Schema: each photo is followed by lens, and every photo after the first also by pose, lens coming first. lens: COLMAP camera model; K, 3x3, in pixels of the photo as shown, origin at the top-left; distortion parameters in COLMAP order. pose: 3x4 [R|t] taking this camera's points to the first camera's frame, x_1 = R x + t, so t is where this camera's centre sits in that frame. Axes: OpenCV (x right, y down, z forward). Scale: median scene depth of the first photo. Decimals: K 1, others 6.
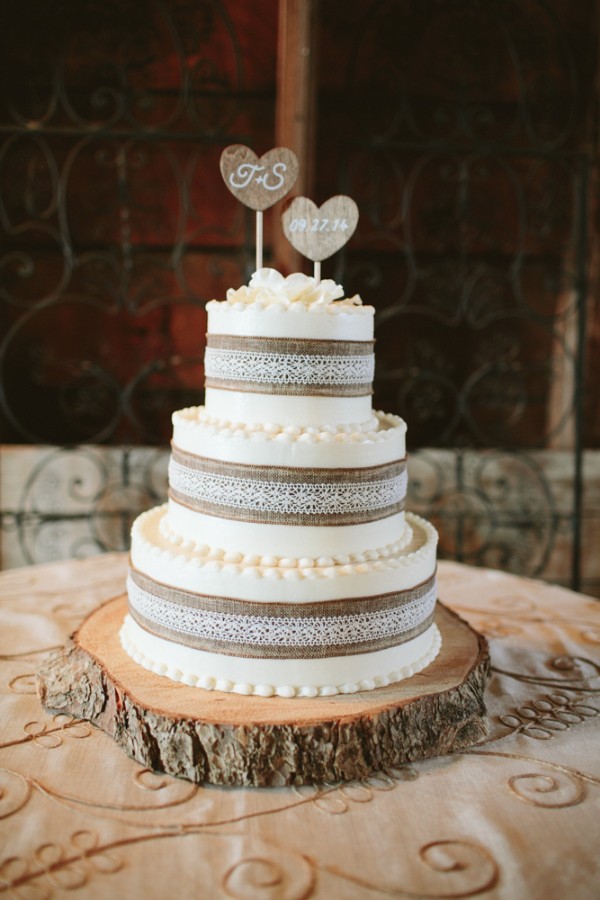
lens RADIAL K [[867.1, 0, 300.0], [0, 867.1, 450.0], [0, 0, 1]] dist [-0.103094, 0.144823]
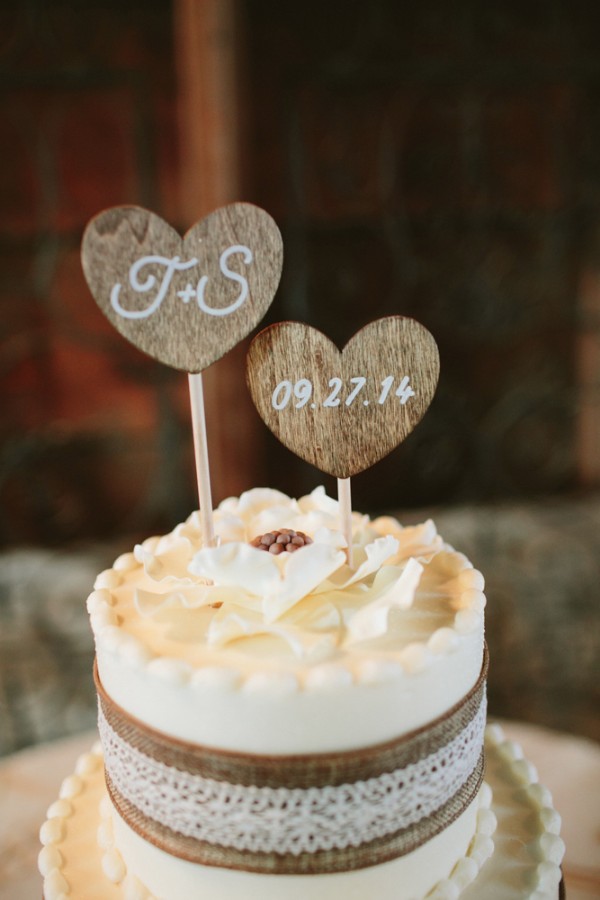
lens RADIAL K [[867.1, 0, 300.0], [0, 867.1, 450.0], [0, 0, 1]] dist [-0.103094, 0.144823]
pose [[0.992751, -0.085553, 0.084419, -0.035777], [0.074300, 0.988928, 0.128460, -0.291718], [-0.094474, -0.121256, 0.988115, 0.600886]]
